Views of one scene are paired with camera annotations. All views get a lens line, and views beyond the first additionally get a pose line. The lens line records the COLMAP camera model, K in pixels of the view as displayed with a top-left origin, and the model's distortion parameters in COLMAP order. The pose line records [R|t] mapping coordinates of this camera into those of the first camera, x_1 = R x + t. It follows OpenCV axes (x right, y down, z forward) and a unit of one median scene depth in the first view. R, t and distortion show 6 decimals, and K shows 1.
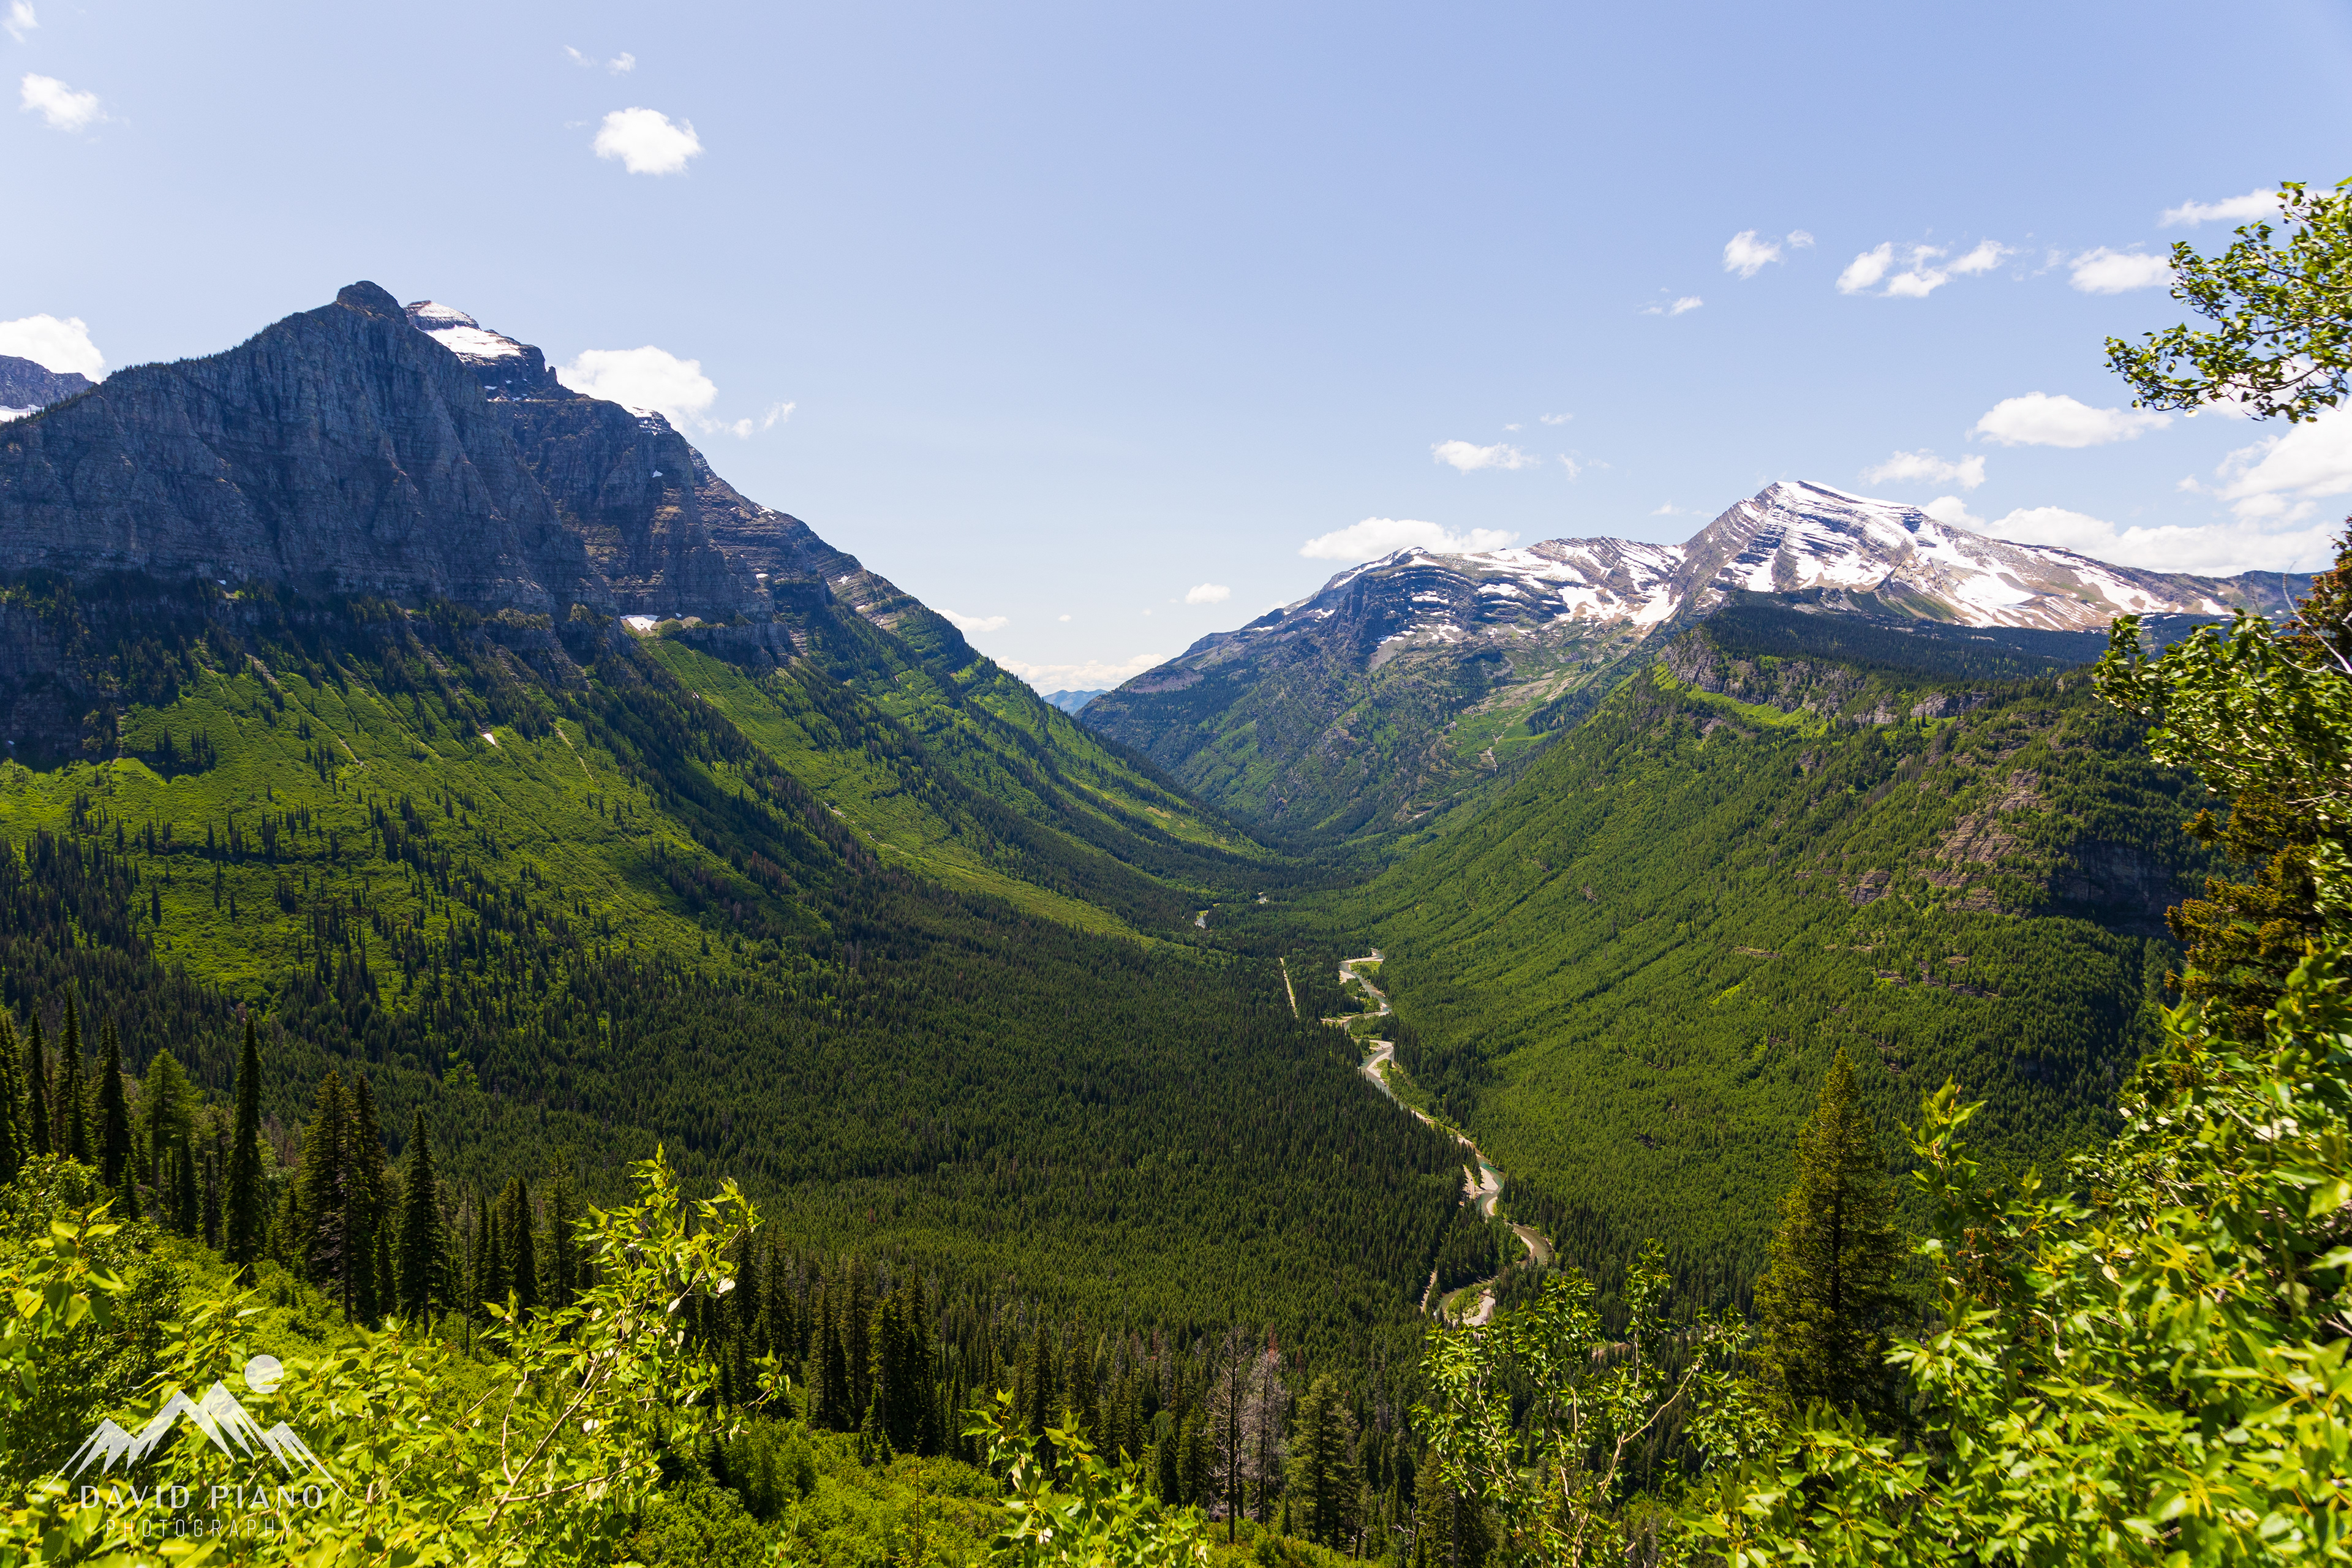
lens RADIAL K [[1561.0, 0, 1176.7], [0, 1561.0, 786.8], [0, 0, 1]] dist [0.004903, 0.003476]
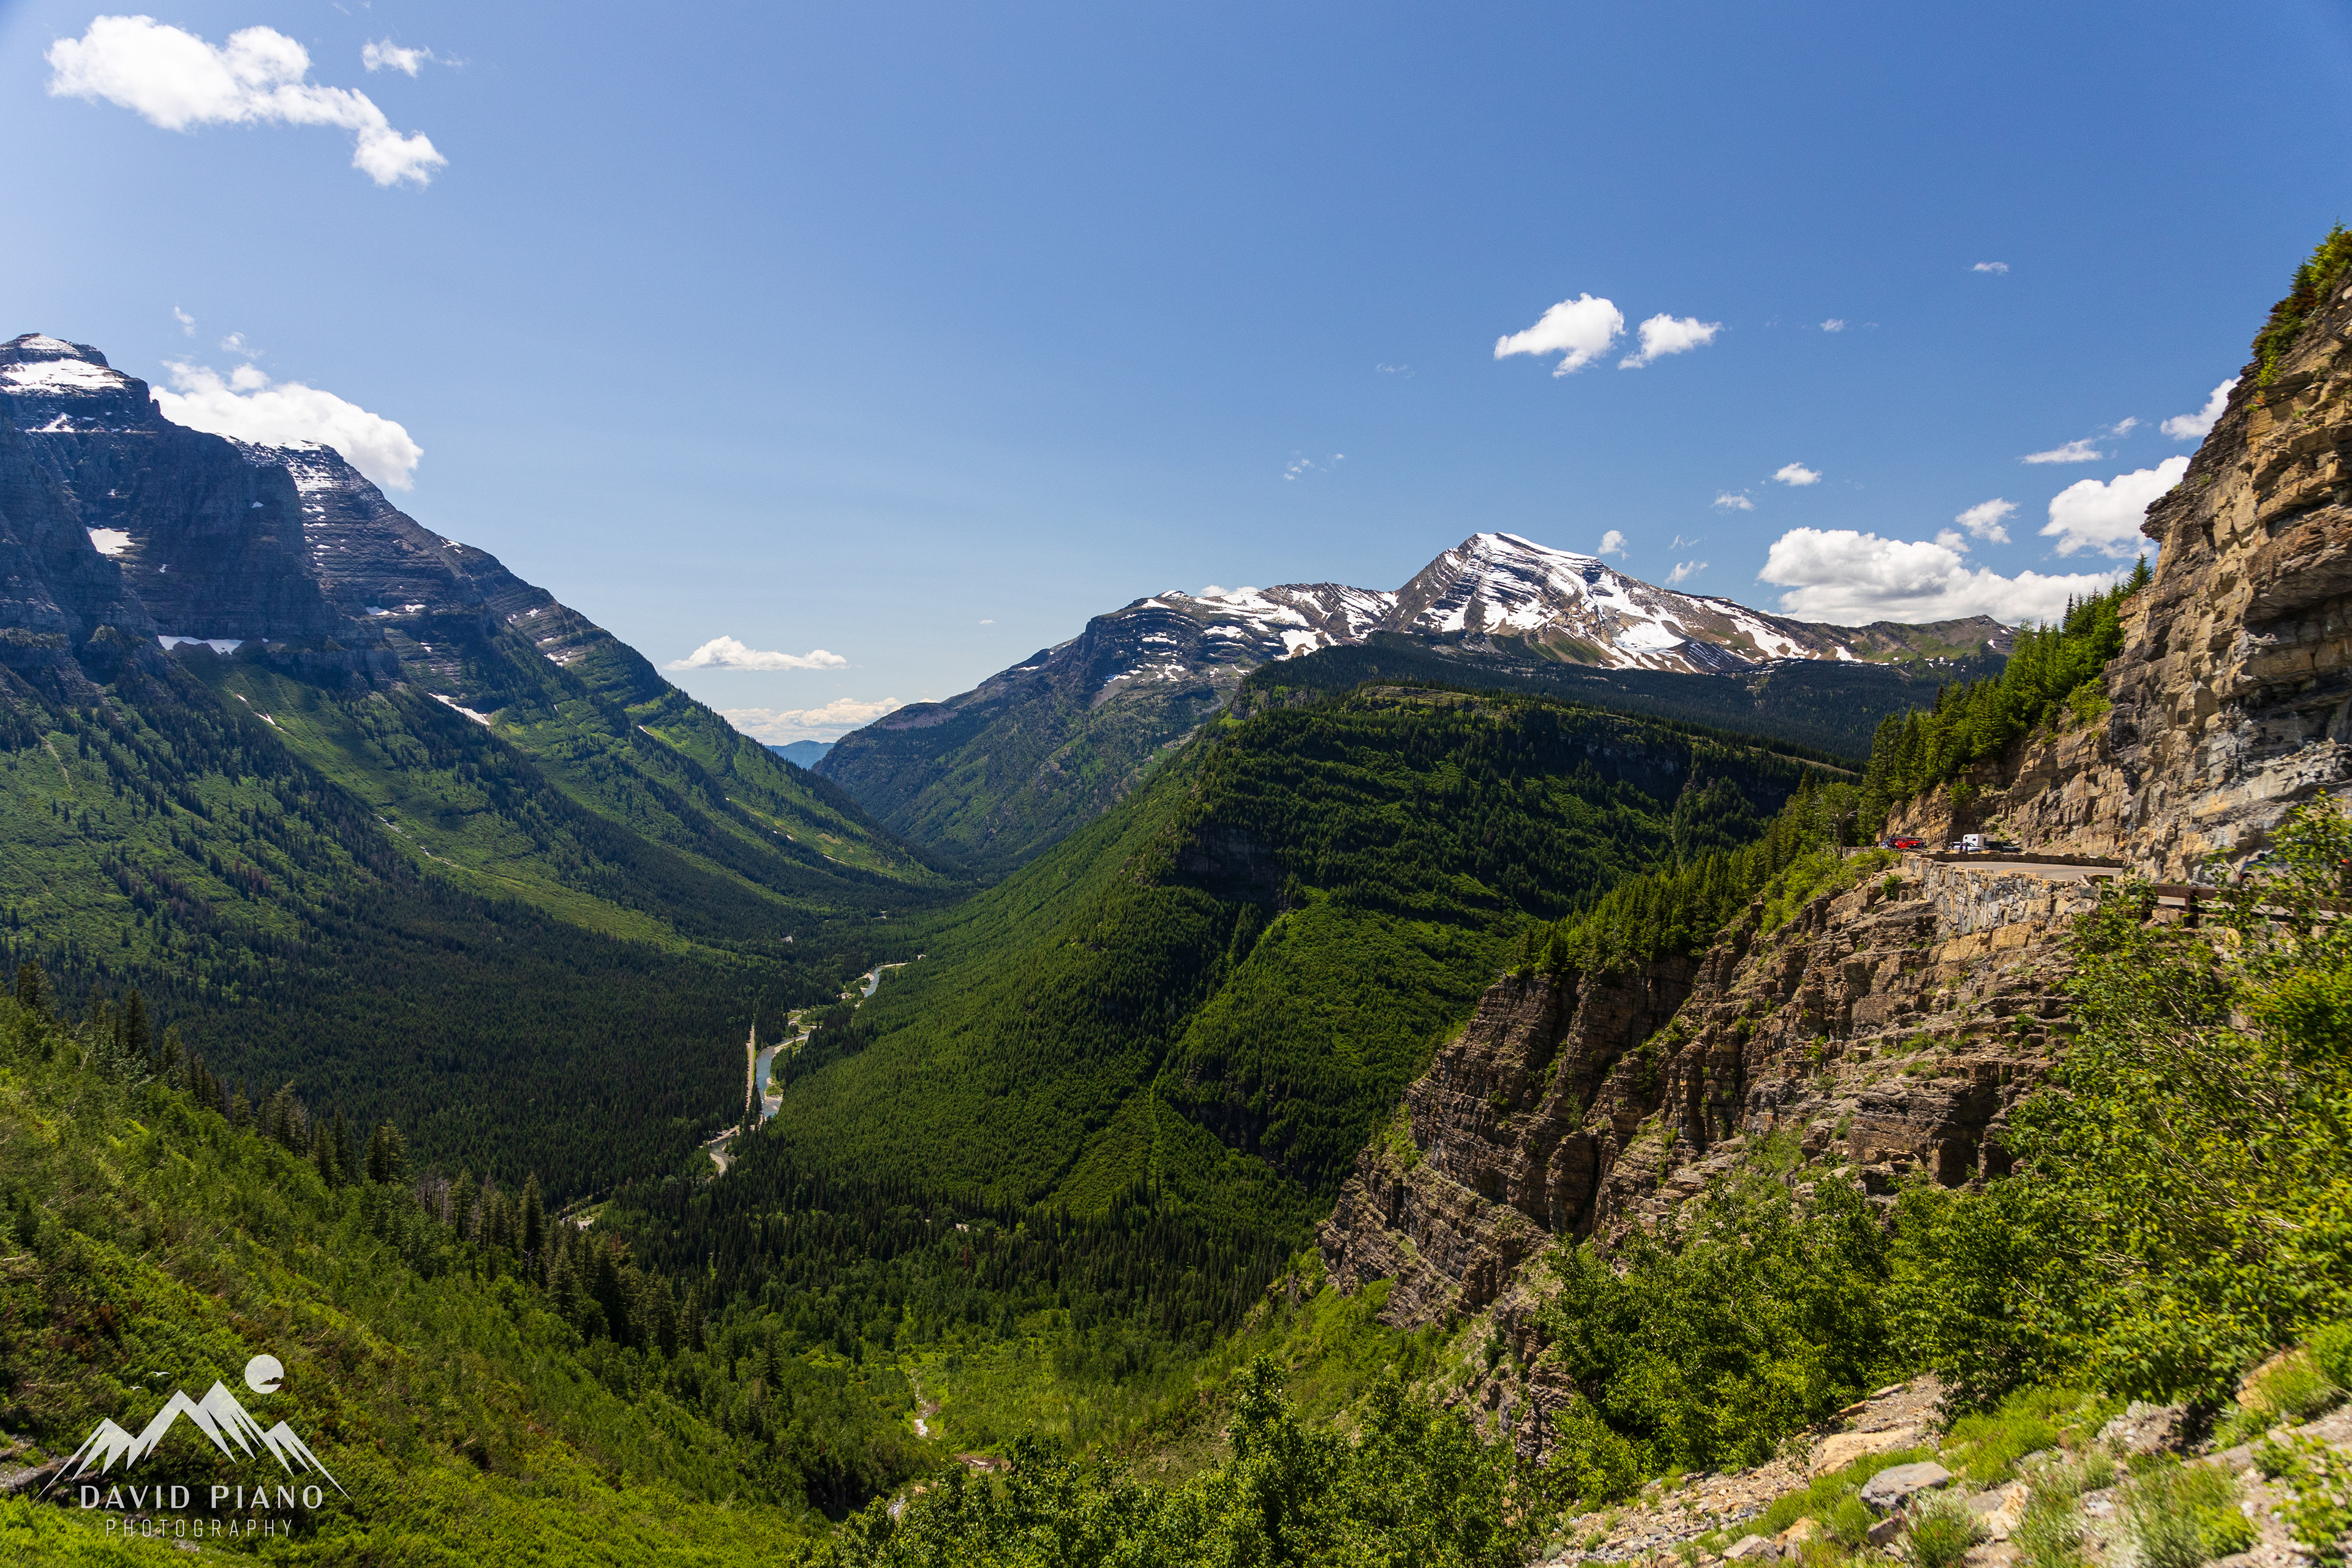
lens RADIAL K [[1561.0, 0, 1176.7], [0, 1561.0, 786.8], [0, 0, 1]] dist [0.004903, 0.003476]
pose [[0.996055, 0.002256, 0.088704, 0.094491], [0.000223, 0.999610, -0.027926, 0.008161], [-0.088733, 0.027836, 0.995666, -0.042492]]
